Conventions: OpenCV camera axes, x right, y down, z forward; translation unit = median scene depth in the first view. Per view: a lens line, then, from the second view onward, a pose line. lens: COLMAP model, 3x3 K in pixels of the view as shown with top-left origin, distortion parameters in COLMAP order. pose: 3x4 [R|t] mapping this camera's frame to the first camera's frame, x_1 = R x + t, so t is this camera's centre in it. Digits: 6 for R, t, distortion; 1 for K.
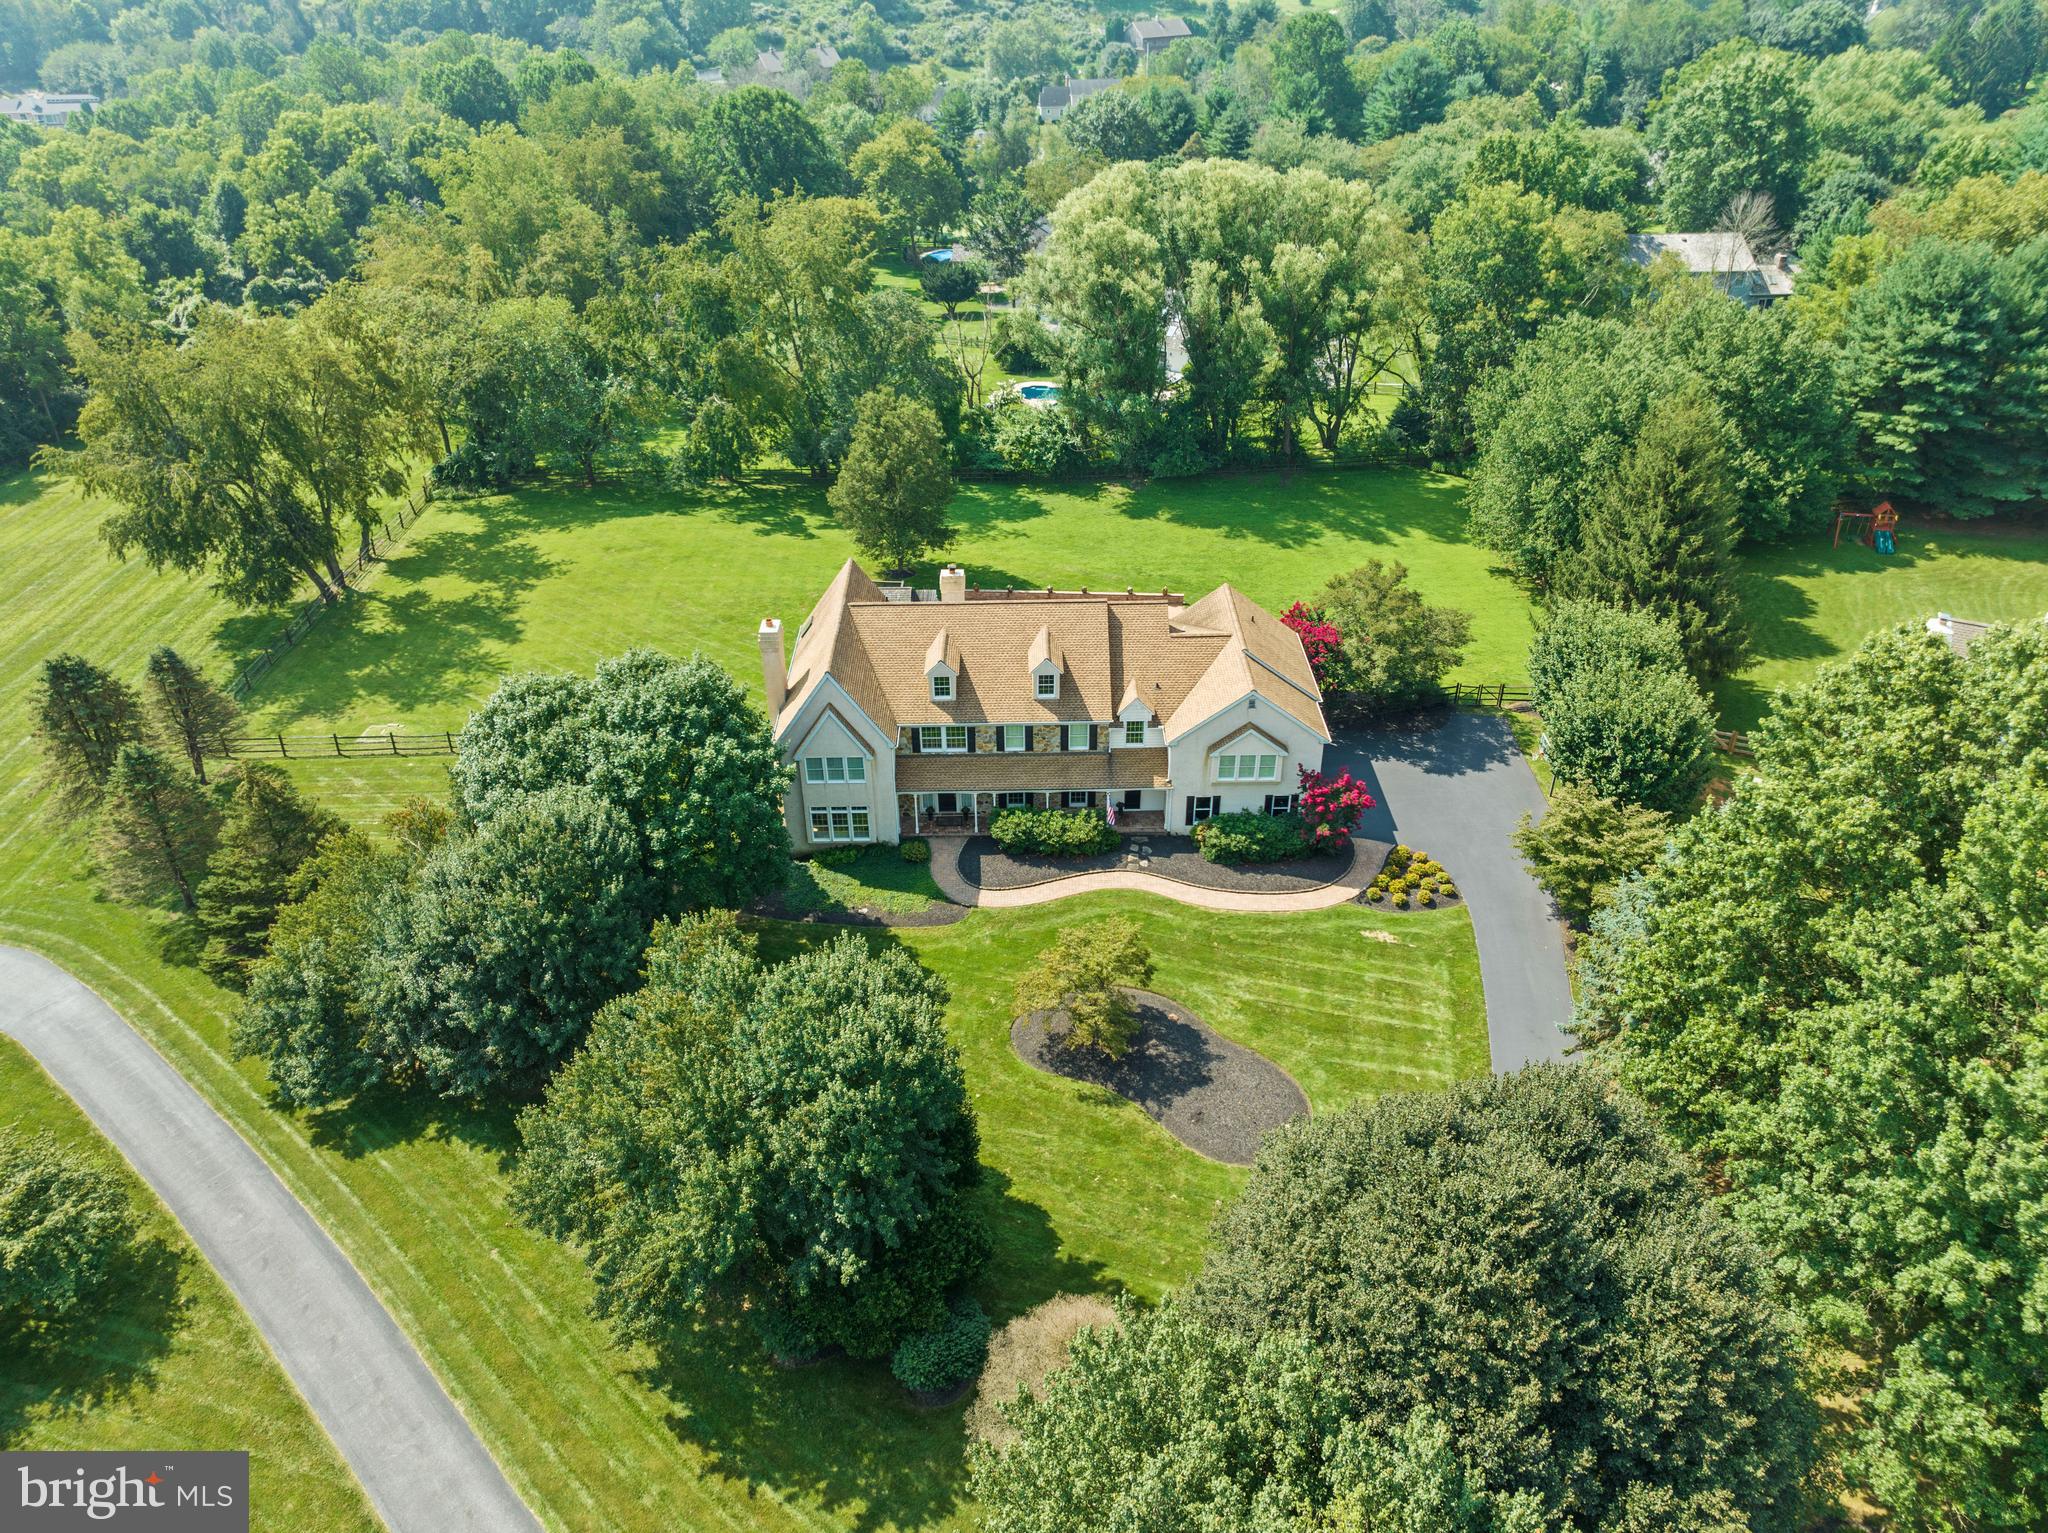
lens RADIAL K [[1429.2, 0, 1022.9], [0, 1429.2, 700.8], [0, 0, 1]] dist [-0.042495, -0.003486]
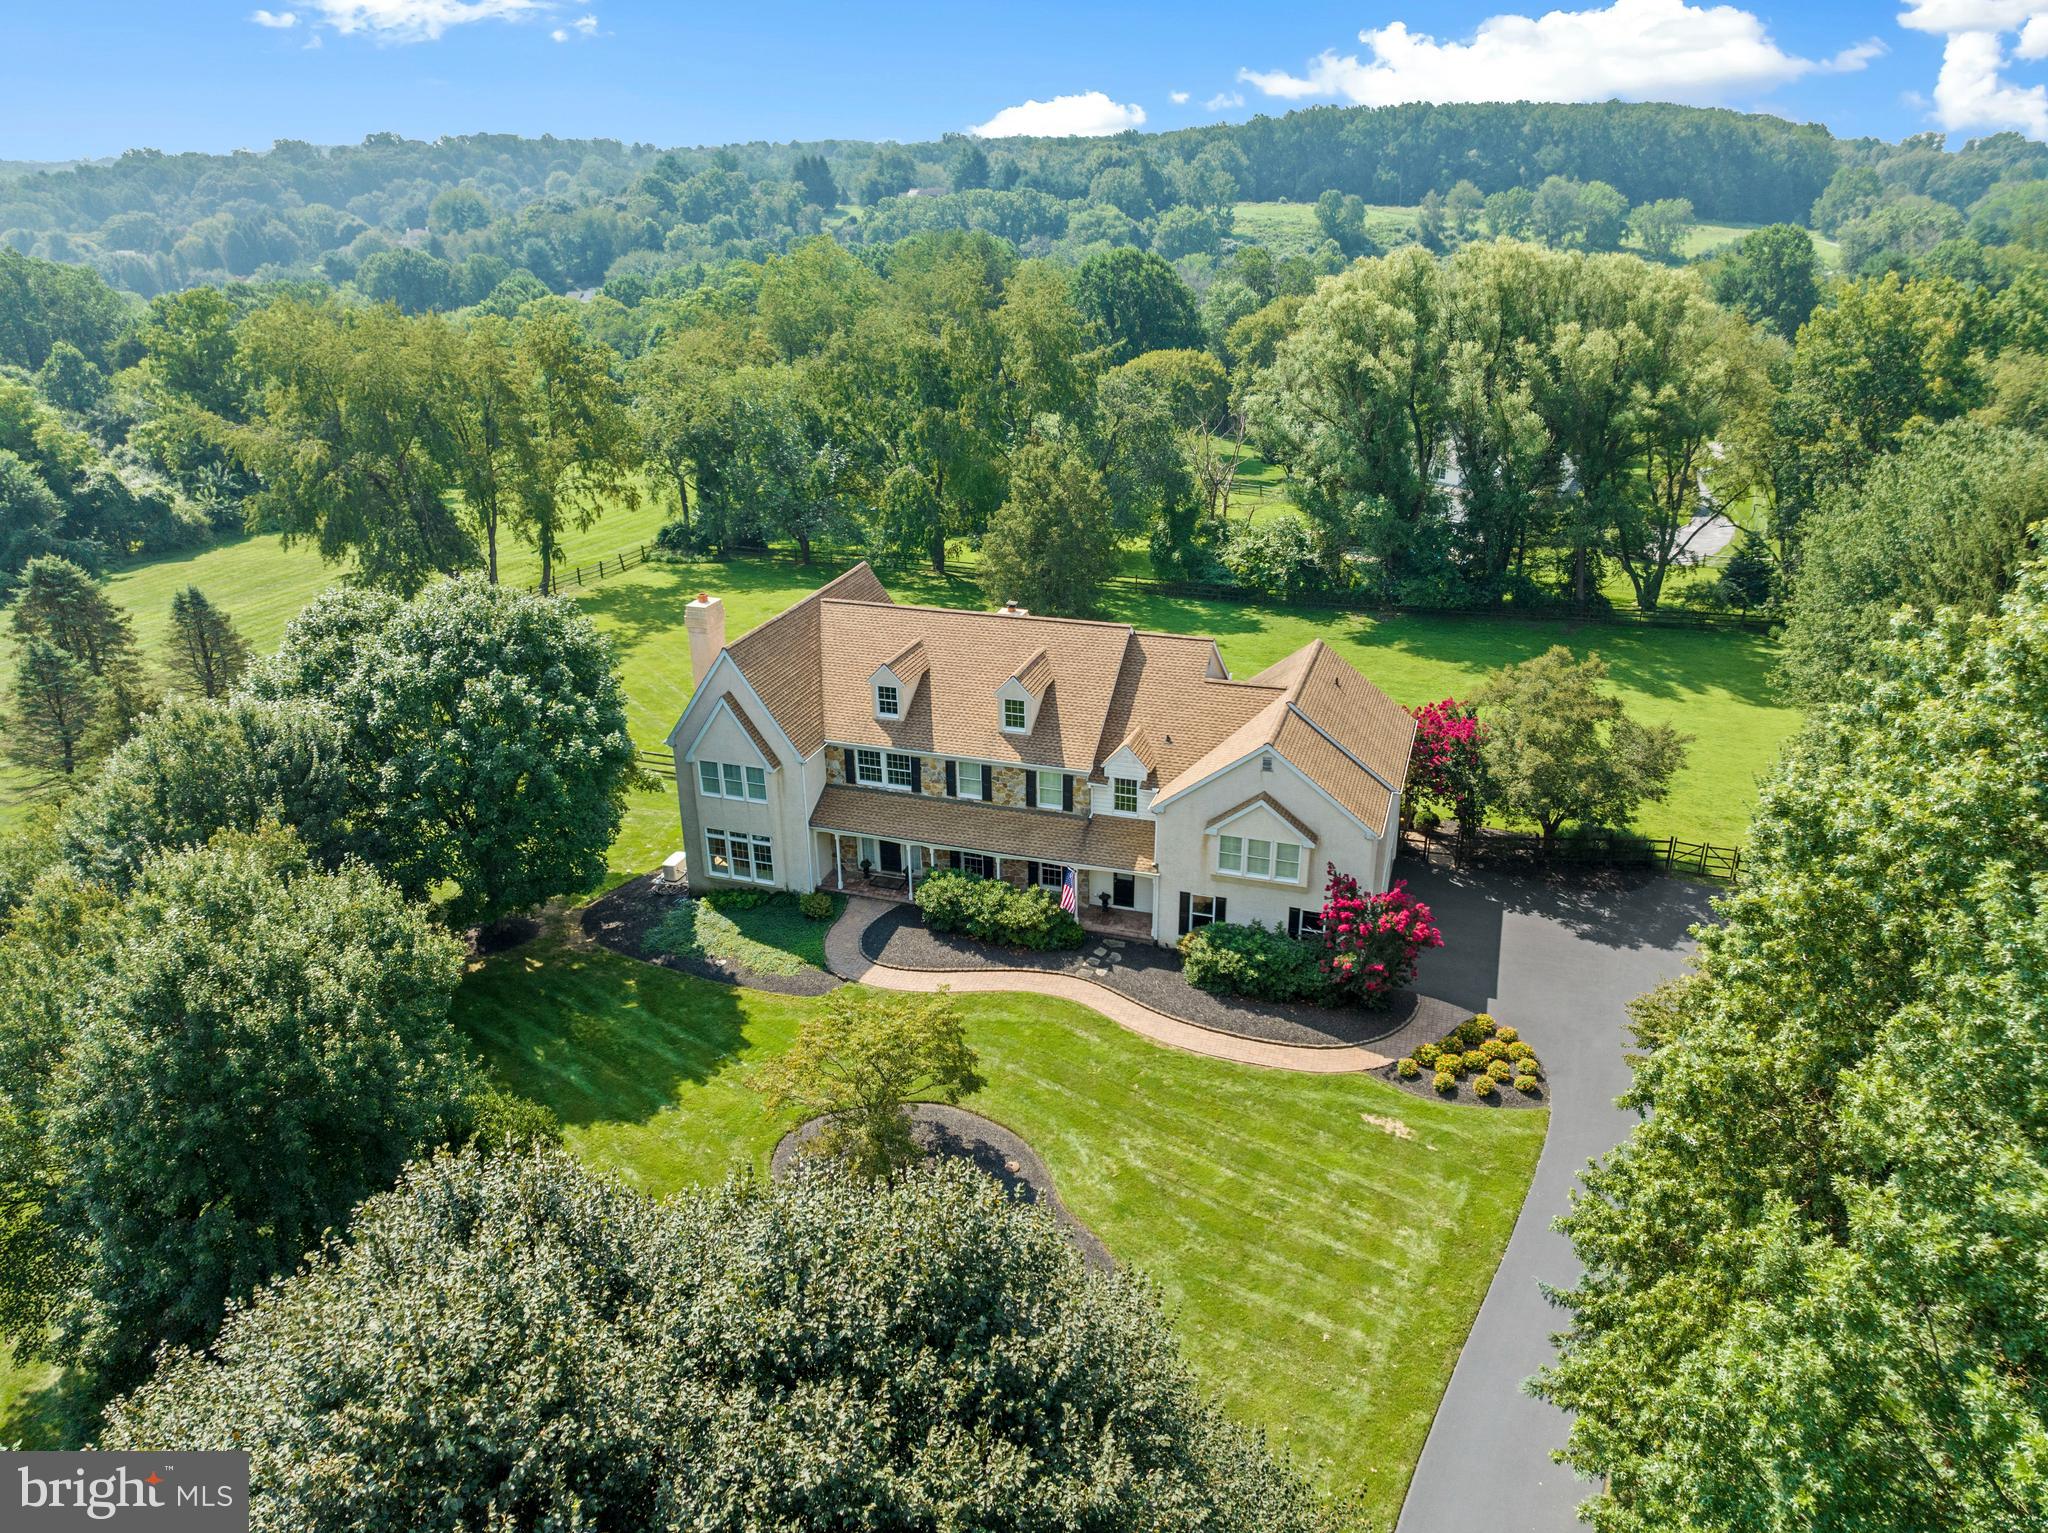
lens RADIAL K [[1429.2, 0, 1022.9], [0, 1429.2, 700.8], [0, 0, 1]] dist [-0.042495, -0.003486]
pose [[0.946030, 0.113423, -0.303583, 0.247086], [-0.161617, 0.977074, -0.138586, 0.085275], [0.280904, 0.180171, 0.942672, 0.281553]]
